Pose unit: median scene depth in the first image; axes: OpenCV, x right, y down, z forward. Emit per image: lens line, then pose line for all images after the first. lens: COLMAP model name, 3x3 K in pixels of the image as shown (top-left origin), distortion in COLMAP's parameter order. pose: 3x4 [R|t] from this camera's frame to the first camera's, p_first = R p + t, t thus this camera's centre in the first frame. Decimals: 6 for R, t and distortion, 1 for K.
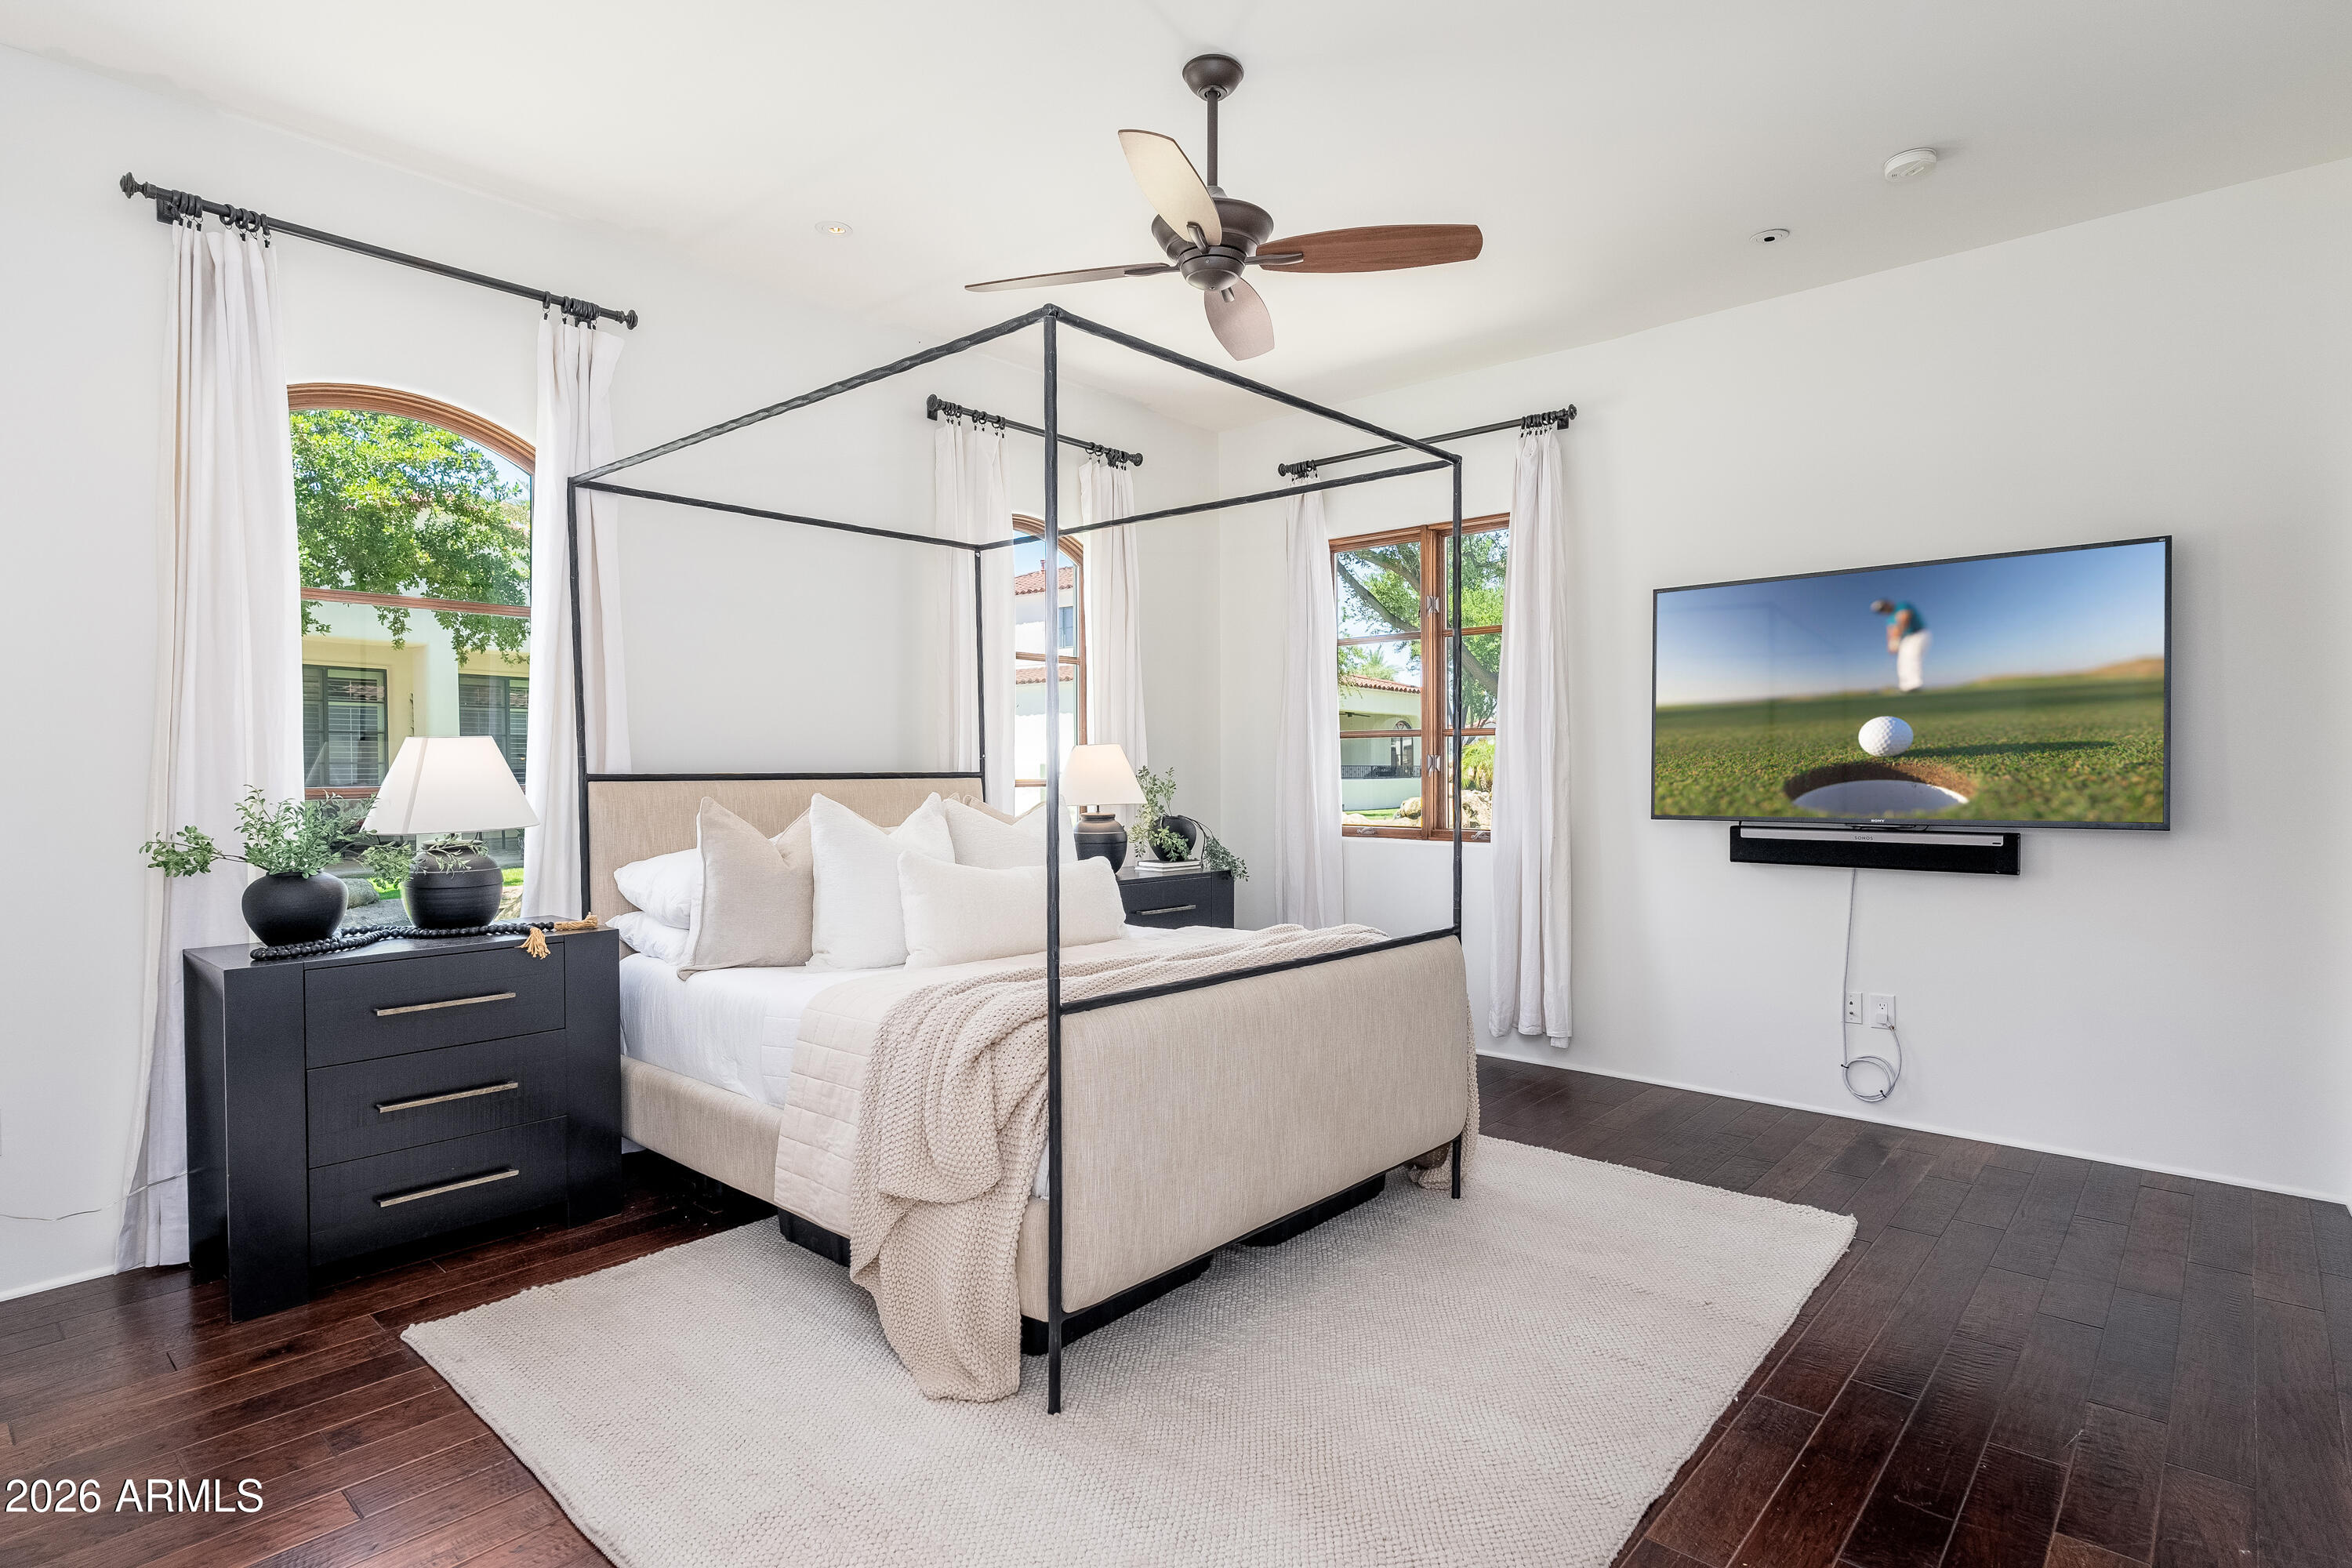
lens RADIAL K [[1222.3, 0, 1176.0], [0, 1222.3, 784.0], [0, 0, 1]] dist [-0.023674, -0.000467]
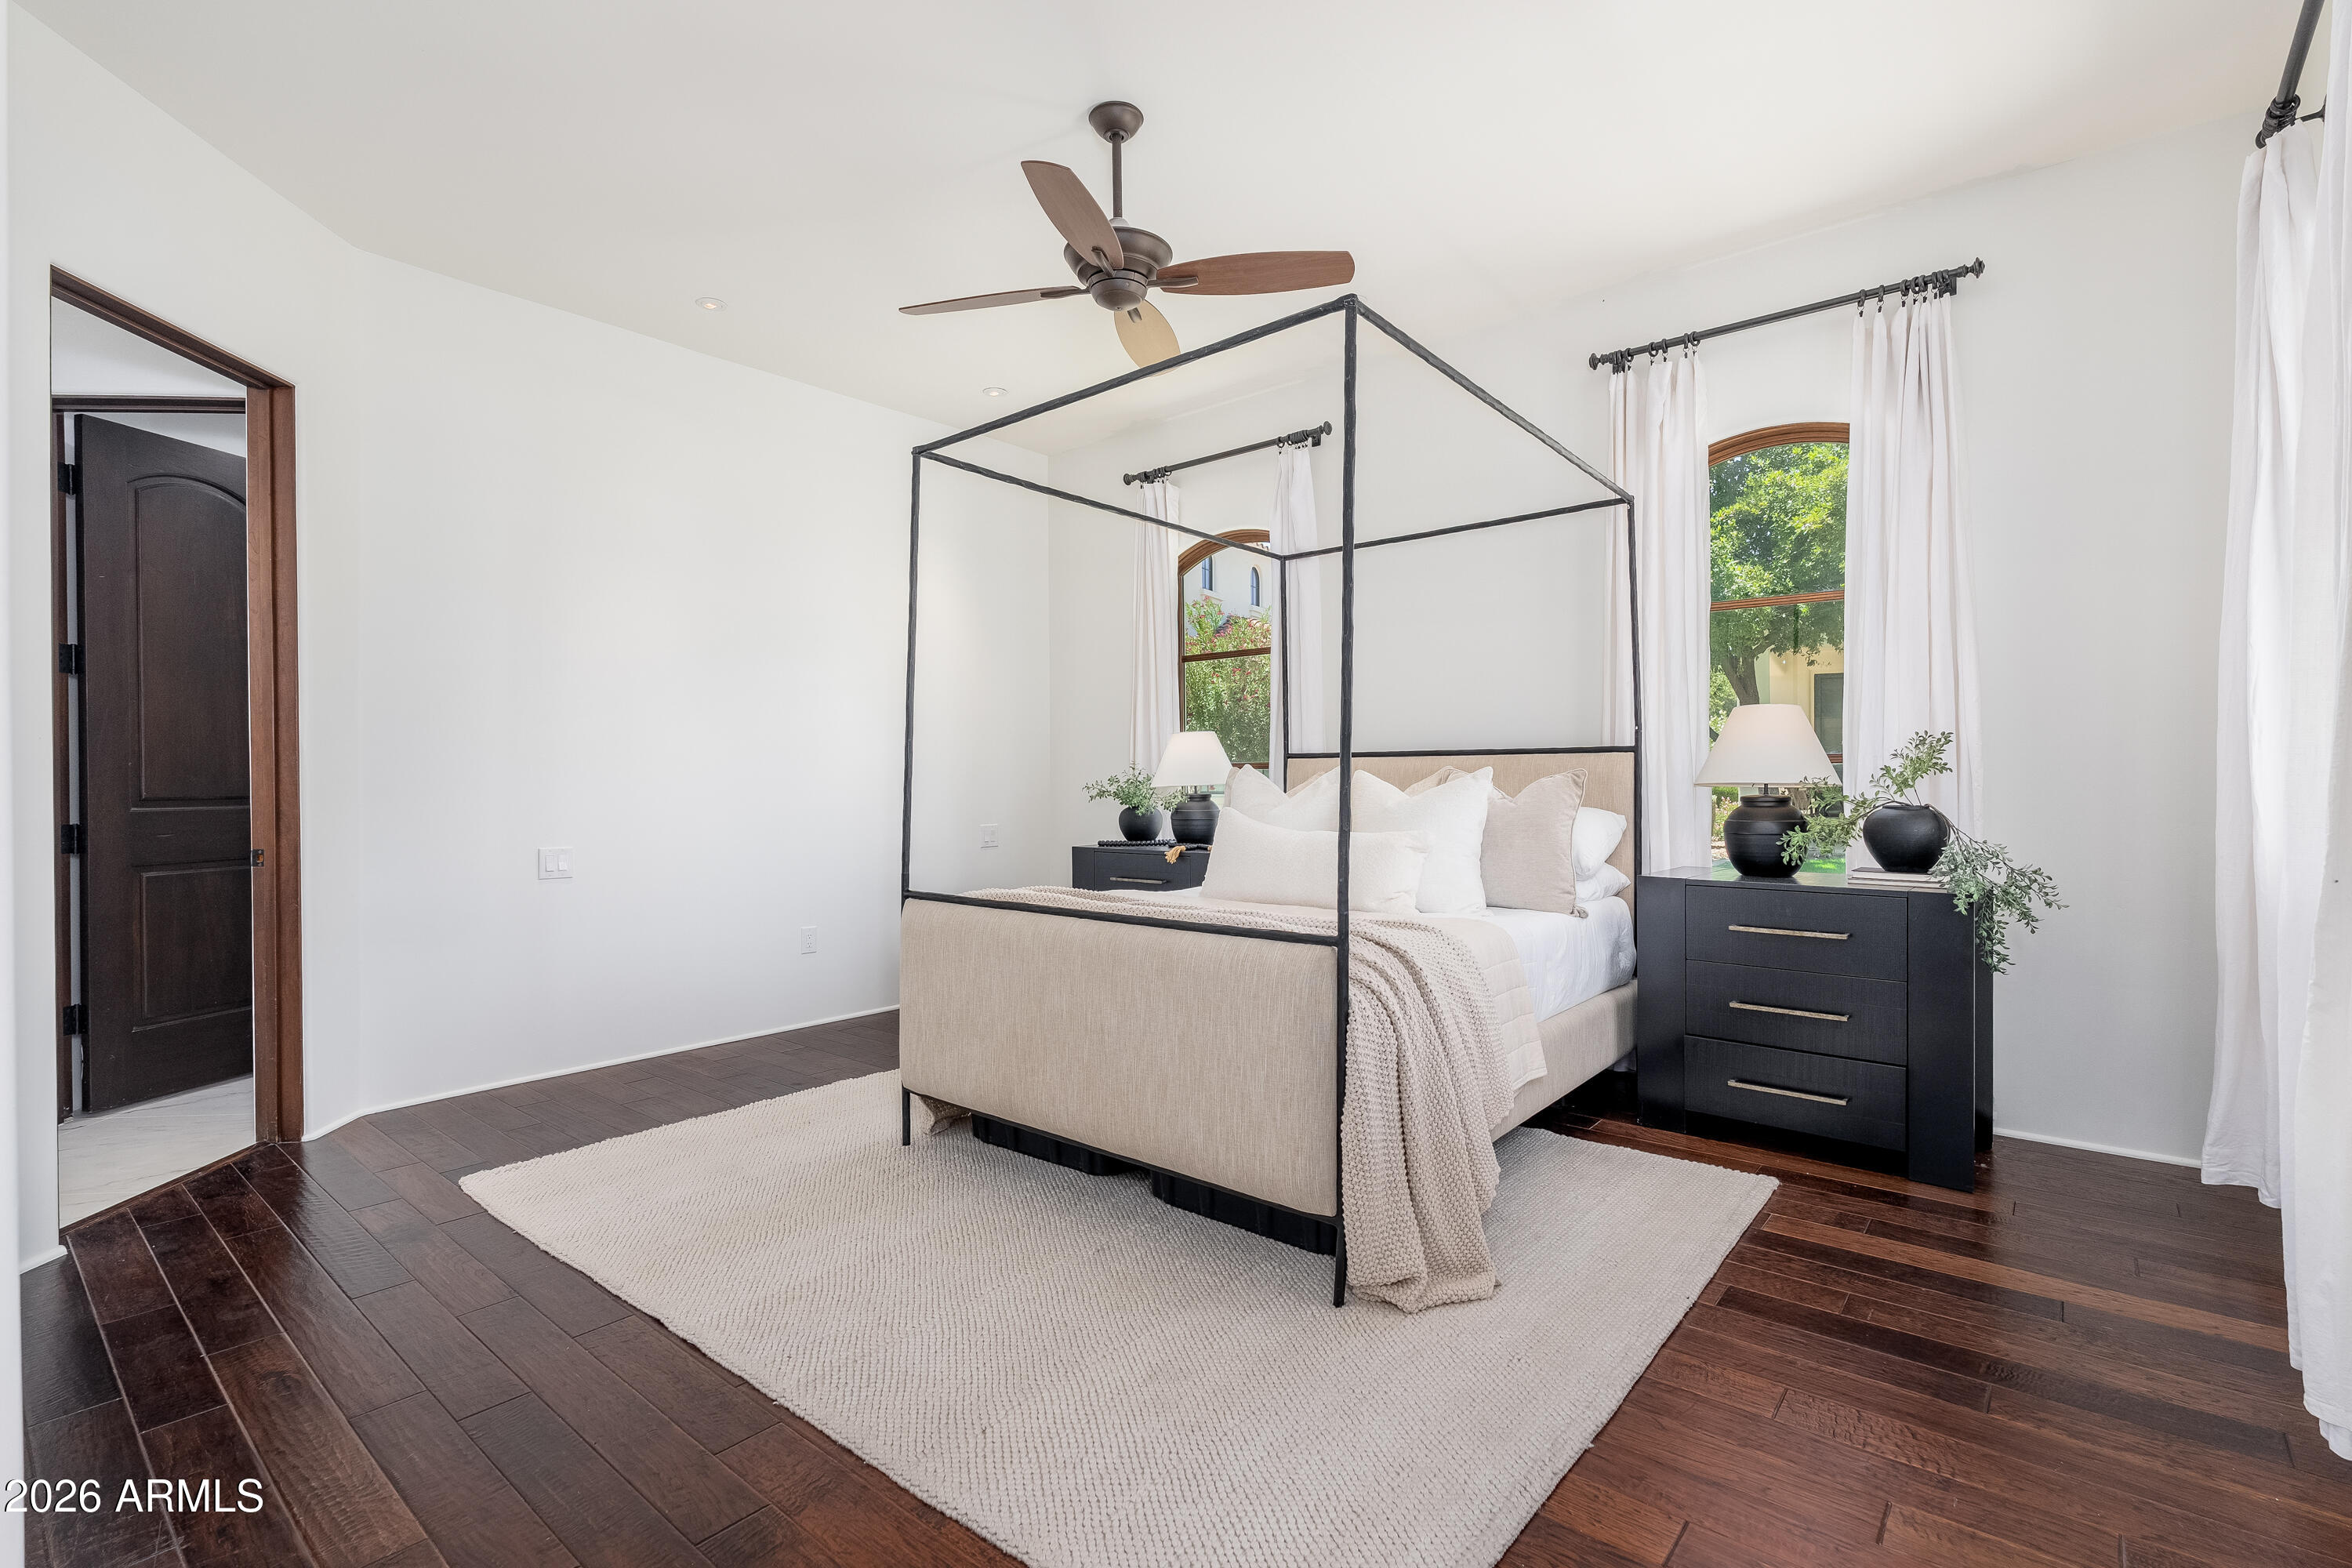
lens RADIAL K [[1075.2, 0, 1176.0], [0, 1075.2, 784.0], [0, 0, 1]] dist [-0.003891, -0.000628]
pose [[0.026616, 0.013879, -0.999549, 0.829754], [-0.004632, 0.999895, 0.013761, 0.012117], [0.999635, 0.004264, 0.026677, 0.829185]]
